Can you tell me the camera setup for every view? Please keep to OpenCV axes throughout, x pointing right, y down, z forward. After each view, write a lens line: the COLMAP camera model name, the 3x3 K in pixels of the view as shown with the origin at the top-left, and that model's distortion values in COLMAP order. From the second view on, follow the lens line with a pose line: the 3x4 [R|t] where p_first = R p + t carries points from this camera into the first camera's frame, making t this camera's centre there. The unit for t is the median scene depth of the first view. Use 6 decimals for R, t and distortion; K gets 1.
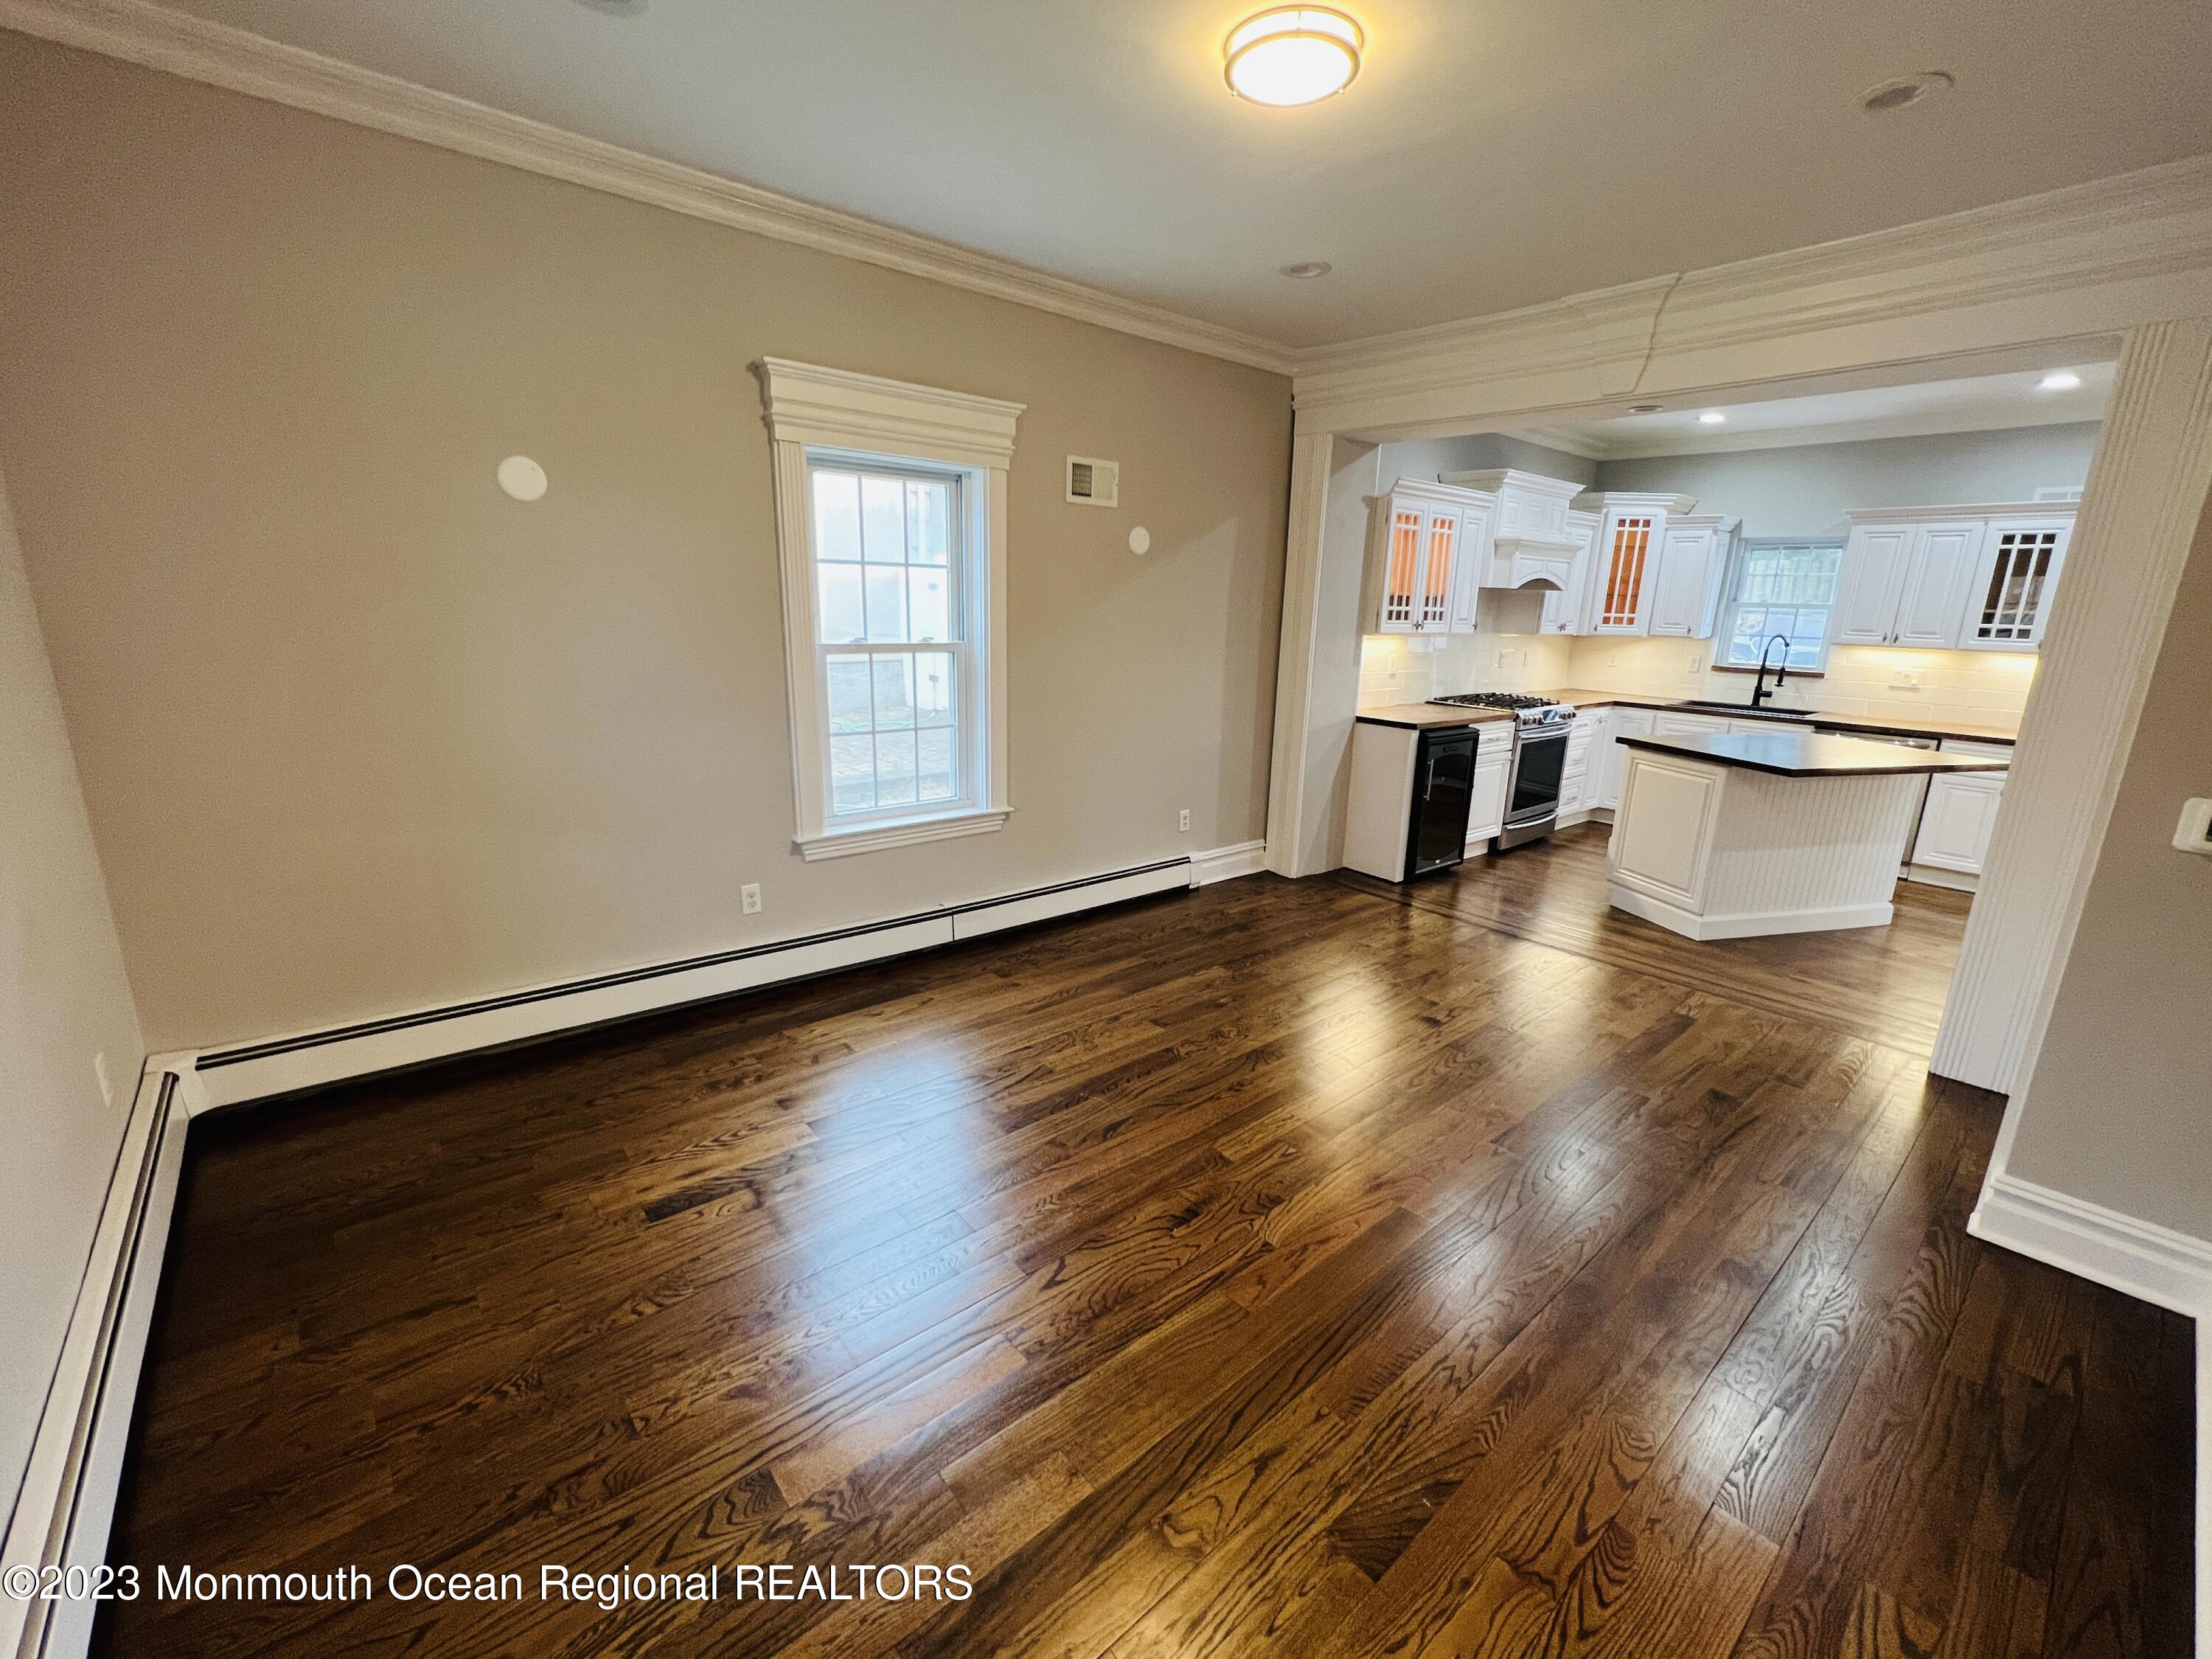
lens RADIAL K [[918.0, 0, 1094.4], [0, 918.0, 826.9], [0, 0, 1]] dist [-0.003299, 0.000394]
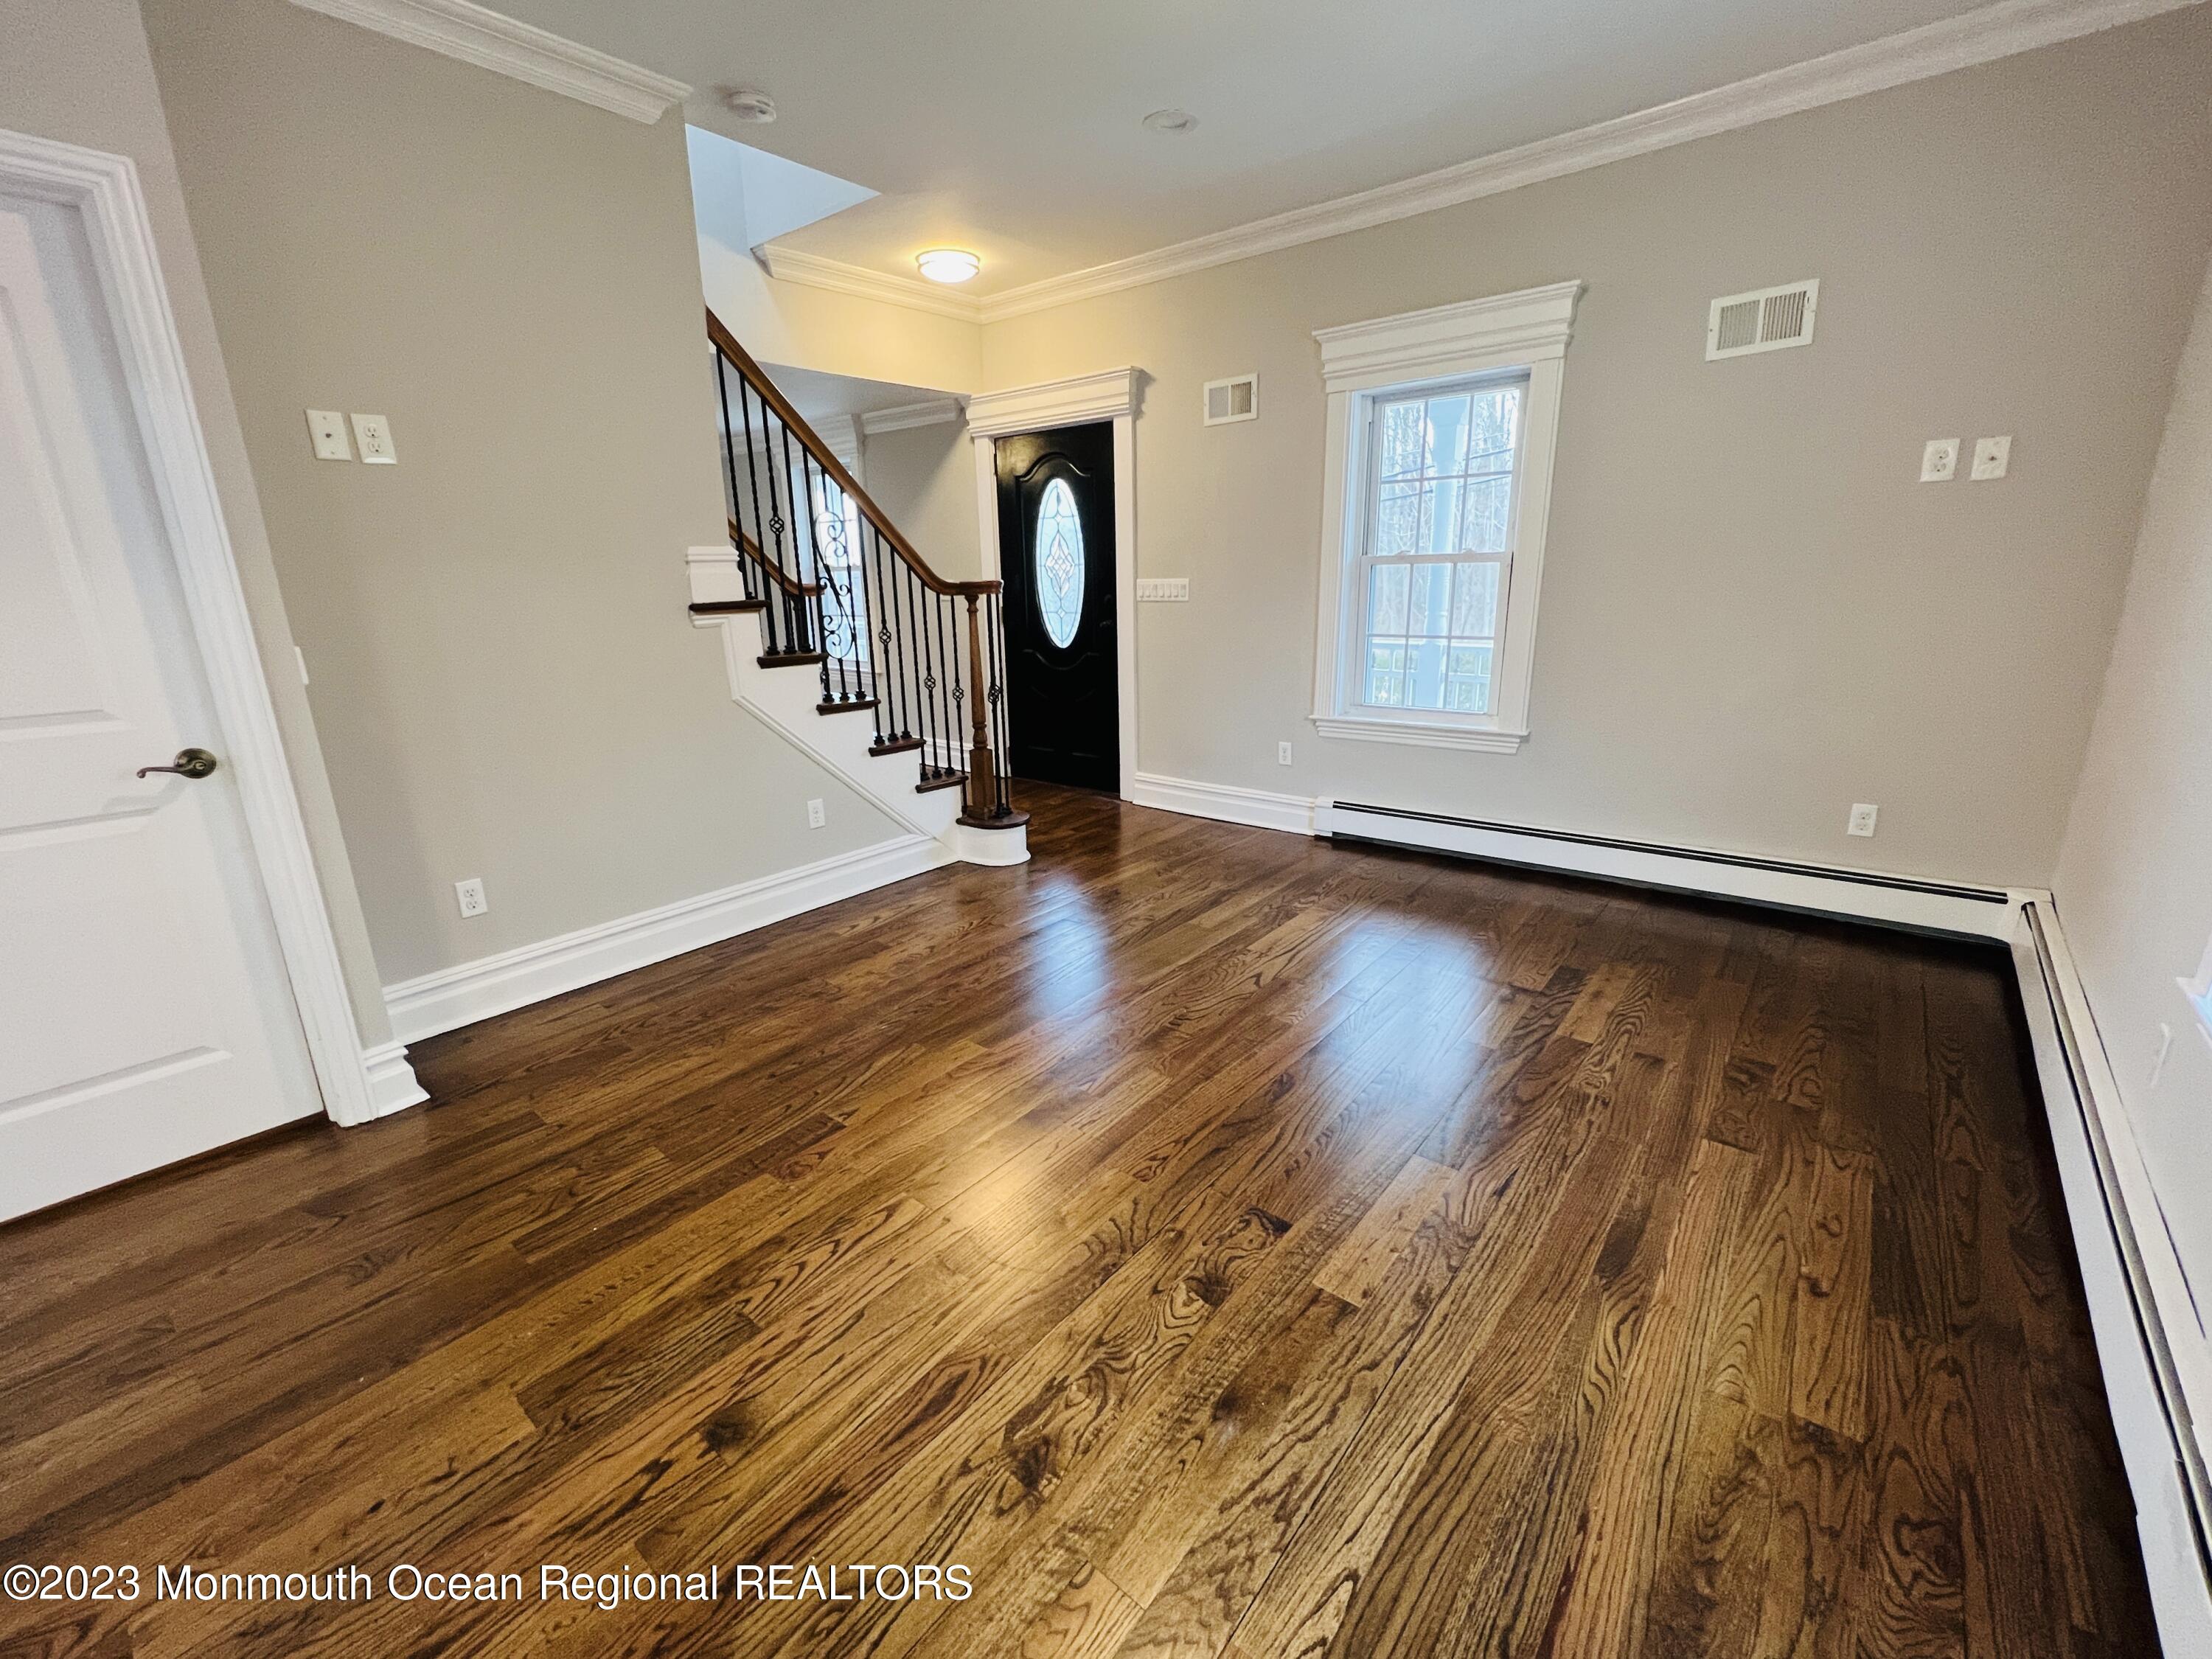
lens RADIAL K [[918.0, 0, 1096.1], [0, 918.0, 827.6], [0, 0, 1]] dist [-0.003299, 0.000394]
pose [[-0.985055, 0.038282, -0.167930, 0.248824], [-0.049305, 0.871512, 0.487889, -0.224955], [0.165031, 0.488877, -0.856600, 1.186263]]
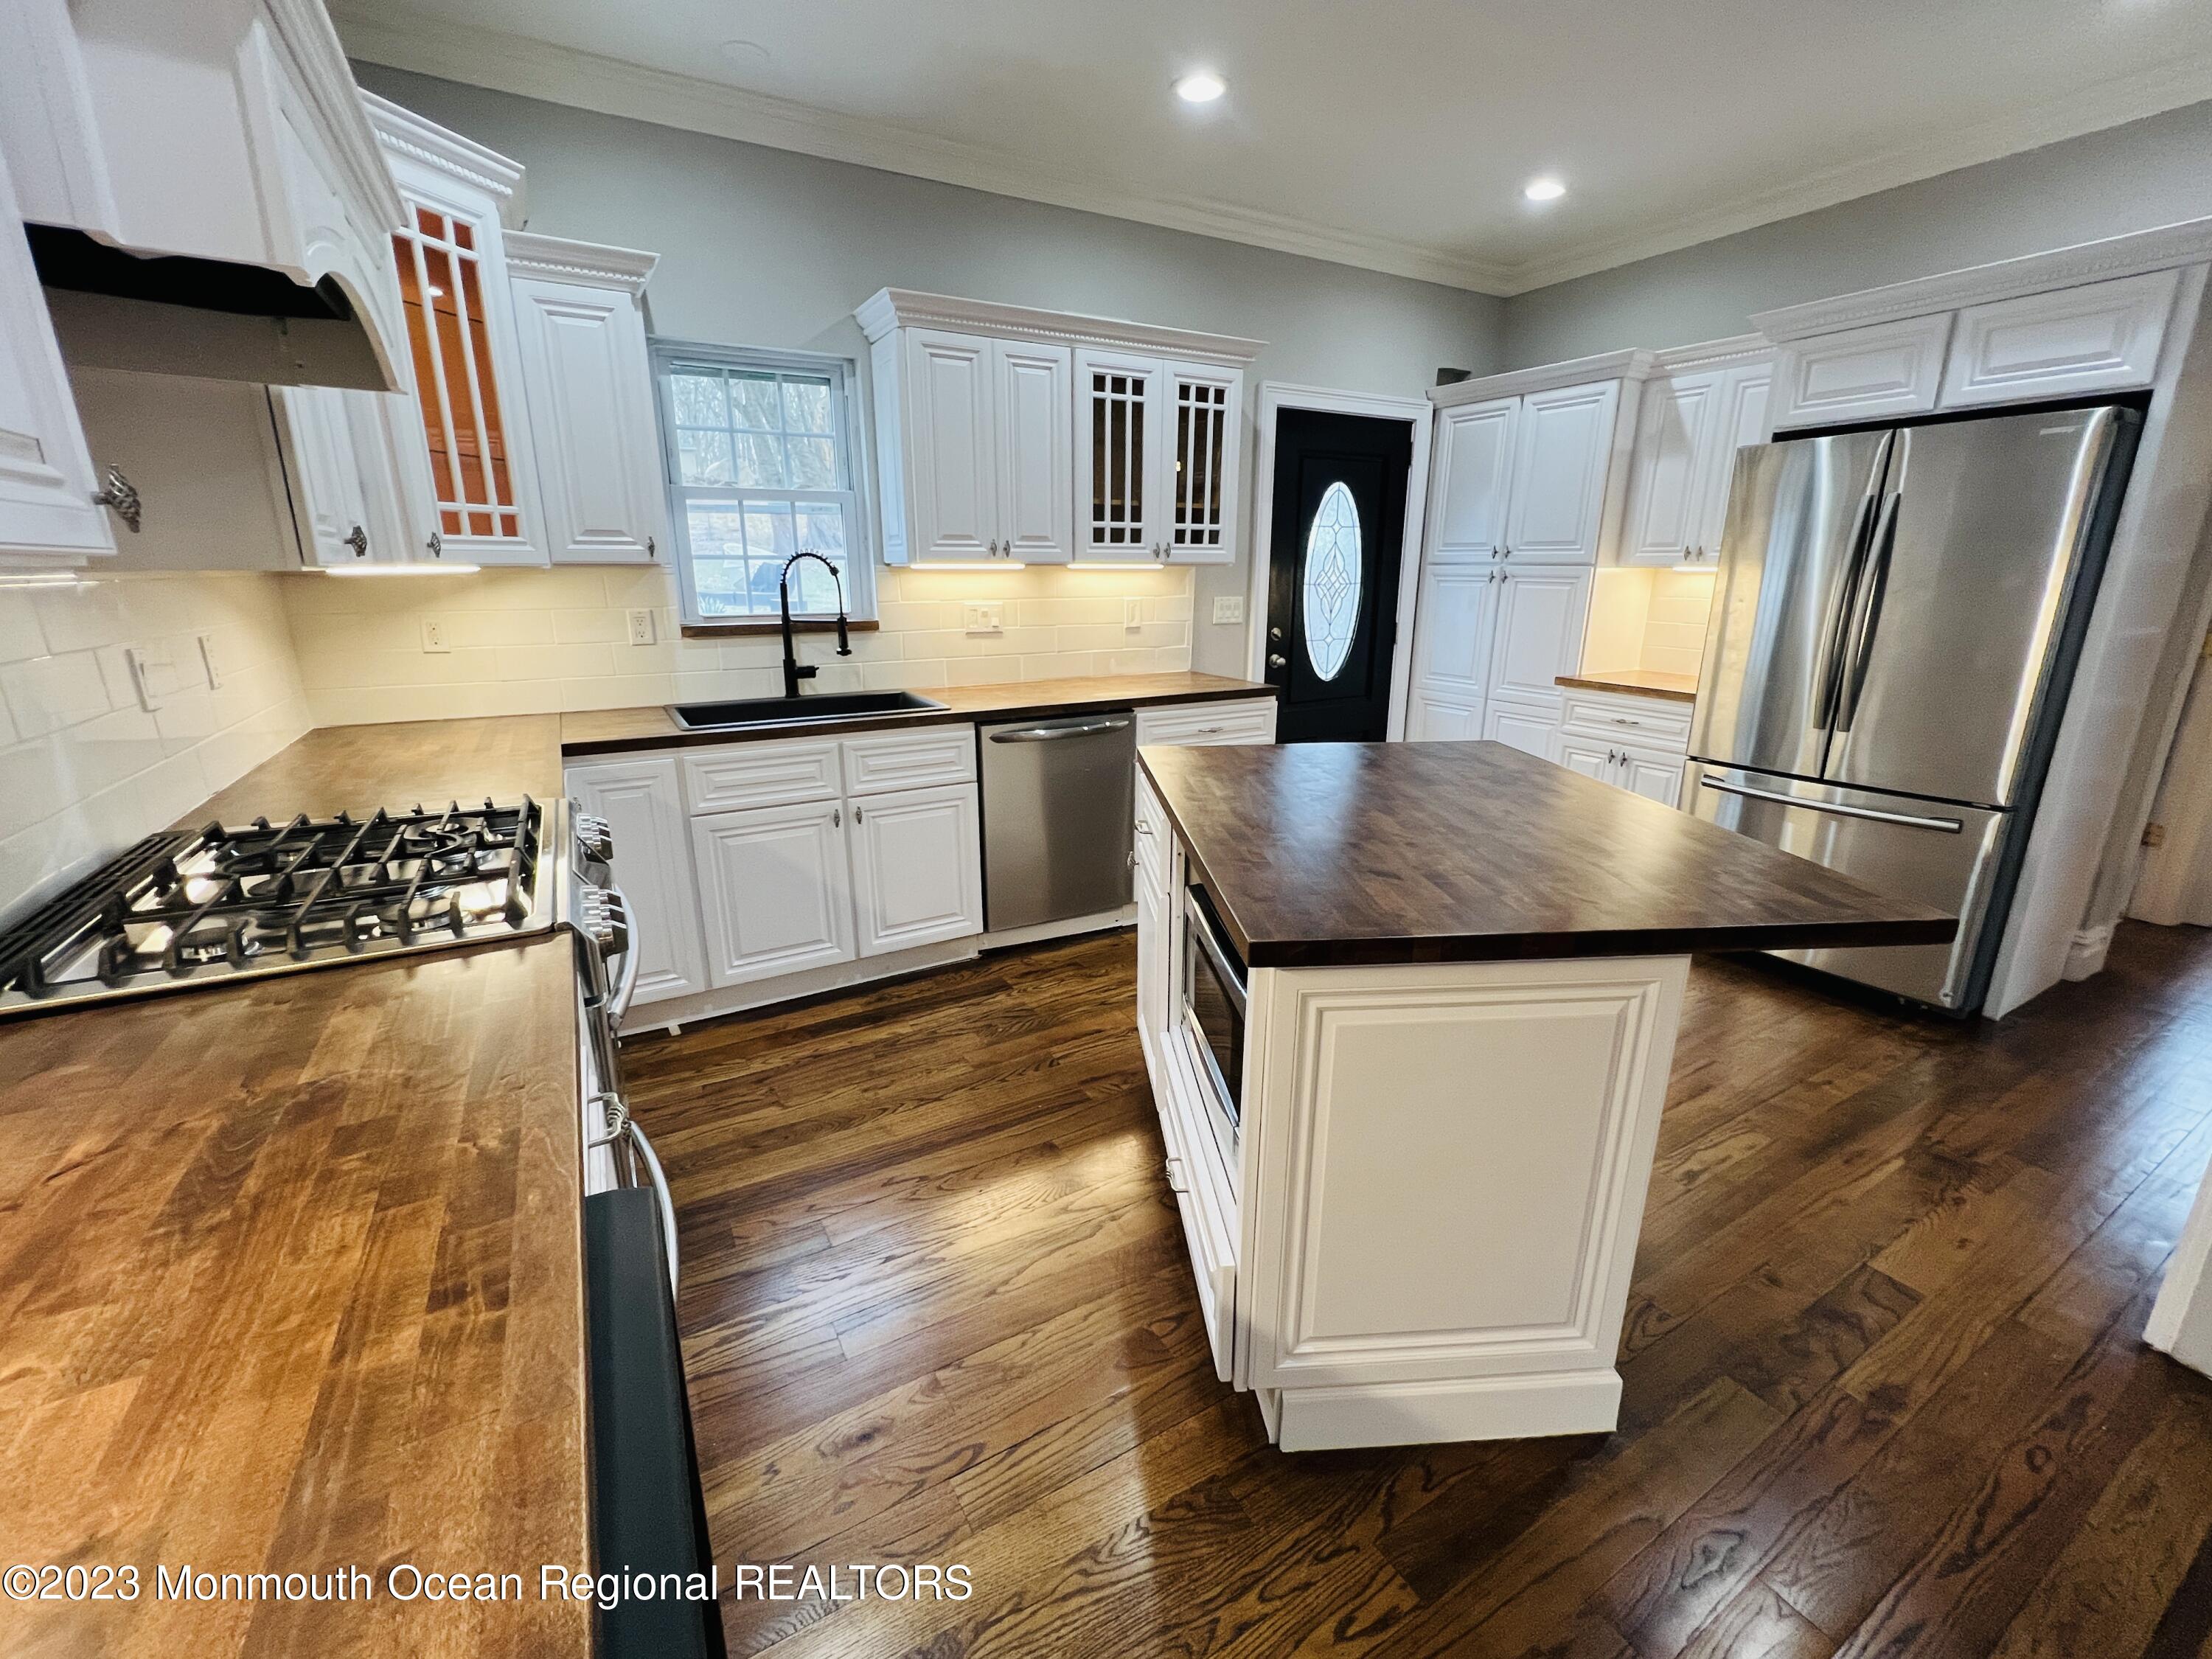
lens RADIAL K [[918.0, 0, 1100.4], [0, 918.0, 825.3], [0, 0, 1]] dist [-0.003299, 0.000394]
pose [[0.174671, -0.293229, 0.939950, 0.449899], [0.245521, 0.937443, 0.246822, -0.260470], [-0.953525, 0.187665, 0.235738, 1.281565]]
